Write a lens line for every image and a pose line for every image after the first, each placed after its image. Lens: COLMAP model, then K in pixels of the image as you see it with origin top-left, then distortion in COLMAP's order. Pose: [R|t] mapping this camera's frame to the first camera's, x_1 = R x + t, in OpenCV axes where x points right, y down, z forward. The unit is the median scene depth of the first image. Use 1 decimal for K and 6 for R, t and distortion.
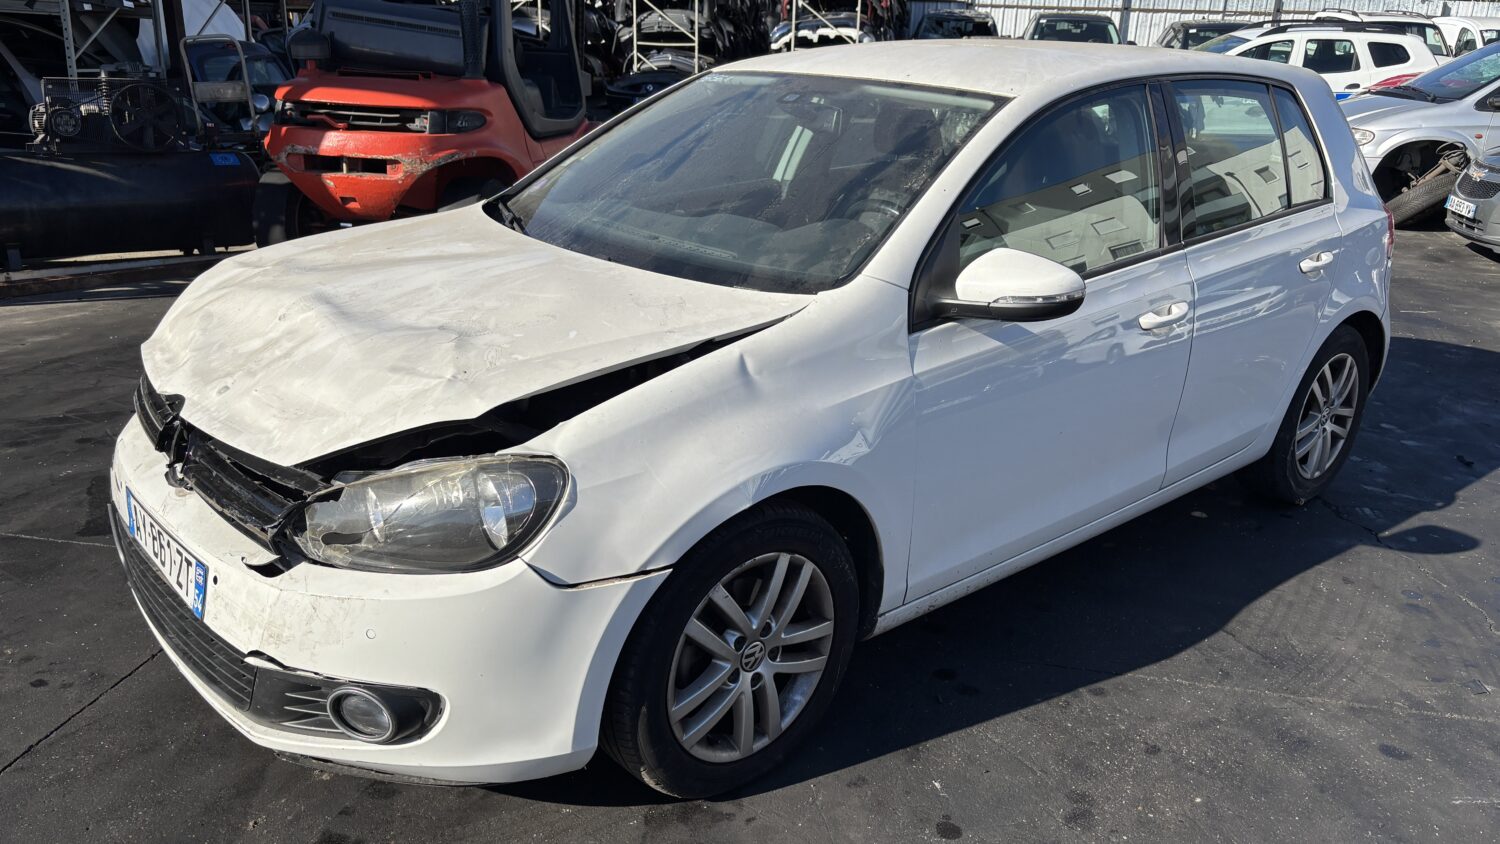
lens RADIAL K [[1110.4, 0, 745.1], [0, 1110.4, 411.5], [0, 0, 1]] dist [0.029213, -0.035904]
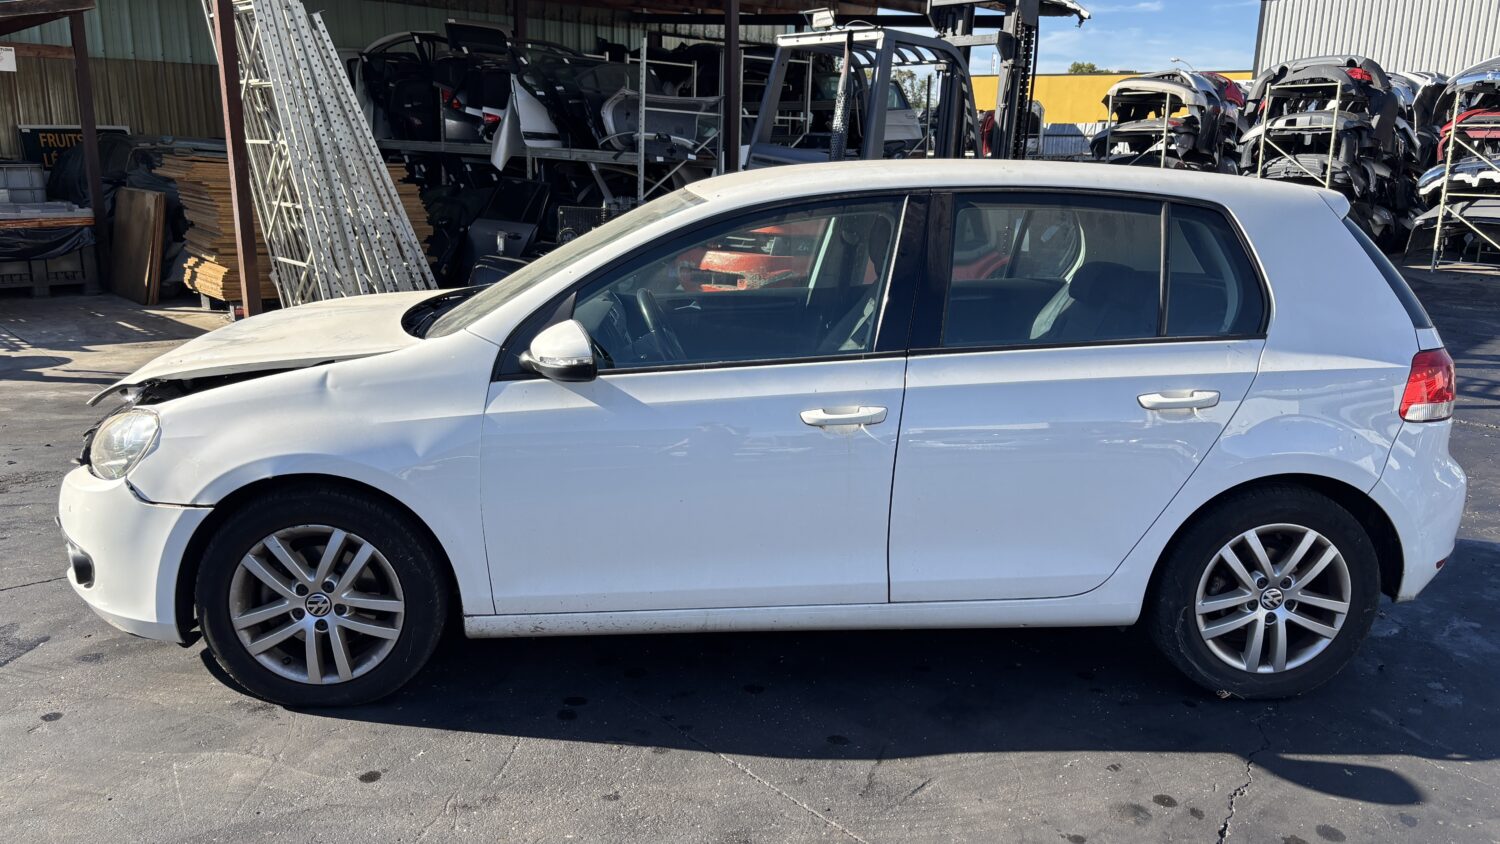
lens RADIAL K [[1110.4, 0, 745.9], [0, 1110.4, 435.7], [0, 0, 1]] dist [0.029213, -0.035904]
pose [[0.809278, 0.122848, -0.574437, 0.383753], [-0.184235, 0.981629, -0.049624, -0.000764], [0.557788, 0.145991, 0.817043, 0.061581]]
